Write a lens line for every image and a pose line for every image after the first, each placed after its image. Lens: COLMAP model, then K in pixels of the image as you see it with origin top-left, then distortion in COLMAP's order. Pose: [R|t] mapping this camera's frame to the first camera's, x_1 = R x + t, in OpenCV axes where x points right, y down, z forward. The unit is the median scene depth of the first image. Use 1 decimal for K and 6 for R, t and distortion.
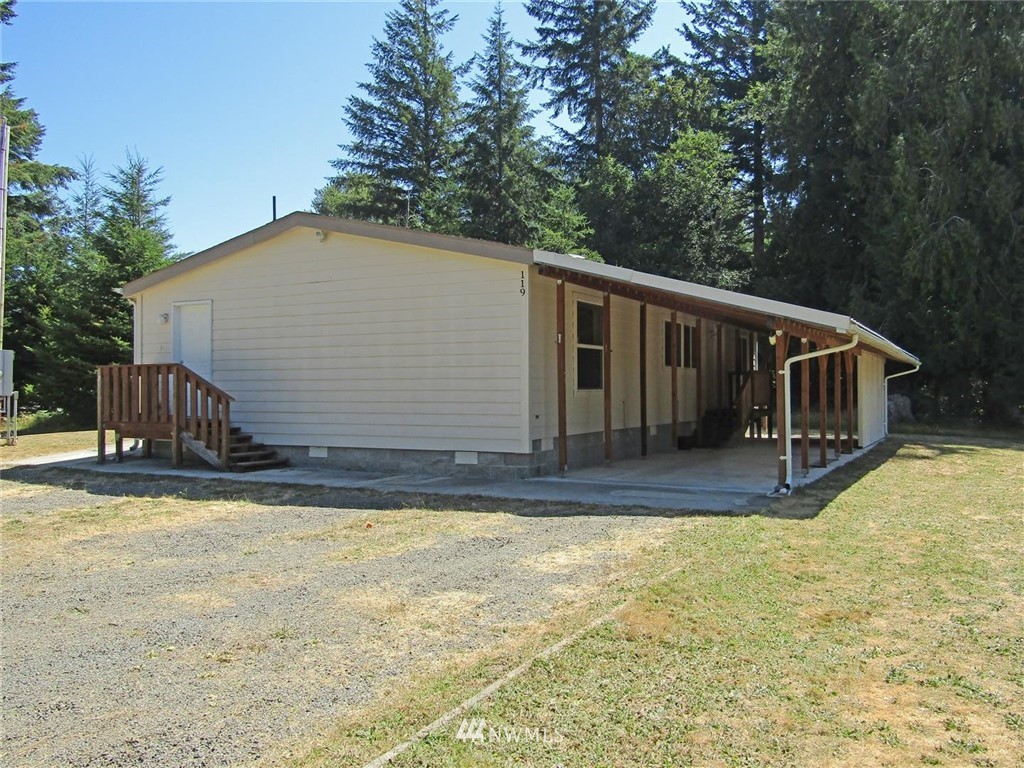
lens RADIAL K [[864.4, 0, 517.4], [0, 864.4, 378.1], [0, 0, 1]] dist [-0.012463, 0.000469]
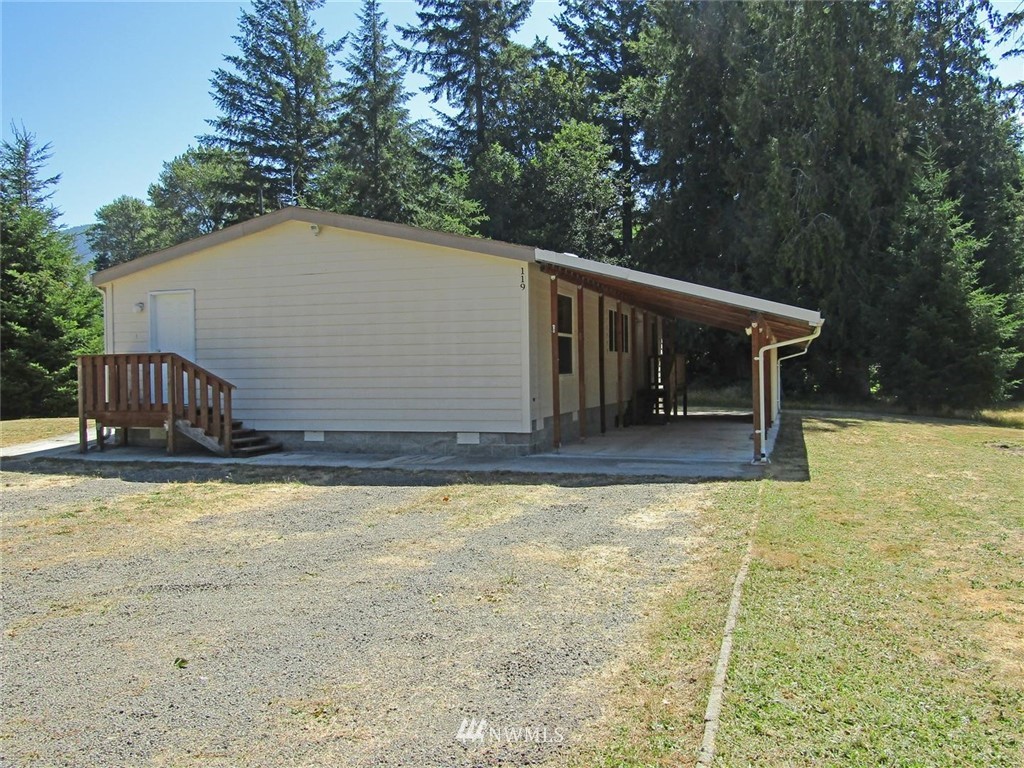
lens RADIAL K [[864.4, 0, 516.6], [0, 864.4, 377.4], [0, 0, 1]] dist [-0.012463, 0.000469]
pose [[0.984961, -0.010945, 0.172432, -0.075923], [0.007133, 0.999717, 0.022714, -0.003615], [-0.172632, -0.021142, 0.984760, -0.033980]]
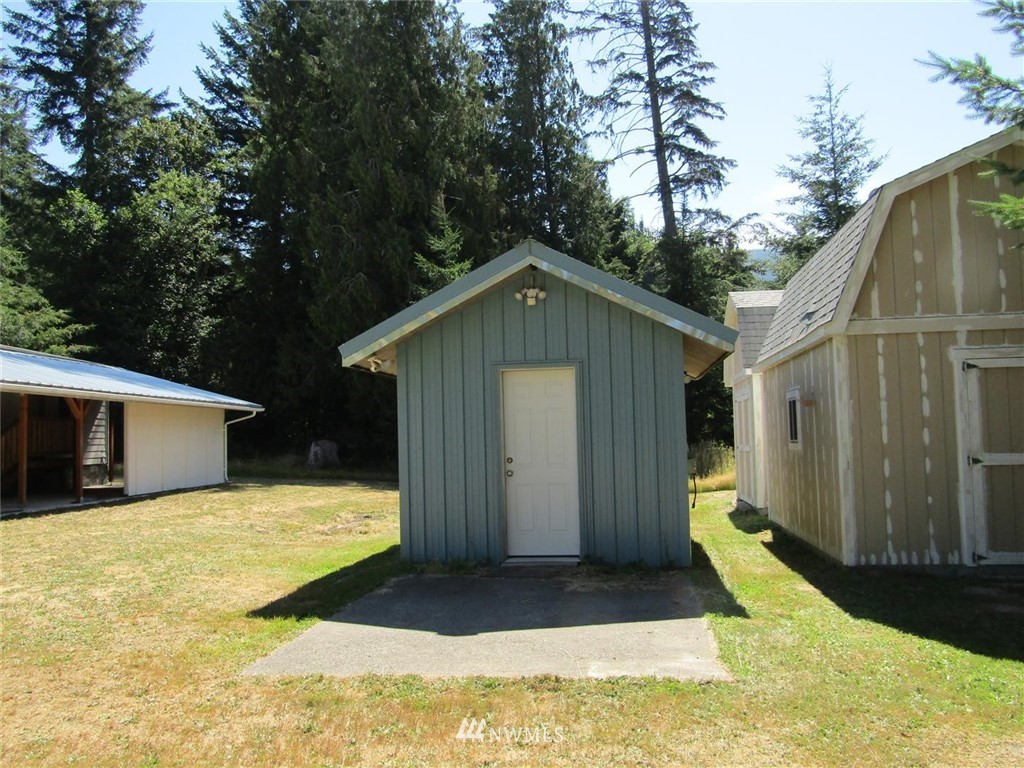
lens RADIAL K [[864.4, 0, 510.3], [0, 864.4, 370.1], [0, 0, 1]] dist [-0.012463, 0.000469]
pose [[0.910658, 0.014109, 0.412921, 0.233302], [0.013661, 0.997842, -0.064224, 0.004550], [-0.412936, 0.064126, 0.908500, -0.041315]]
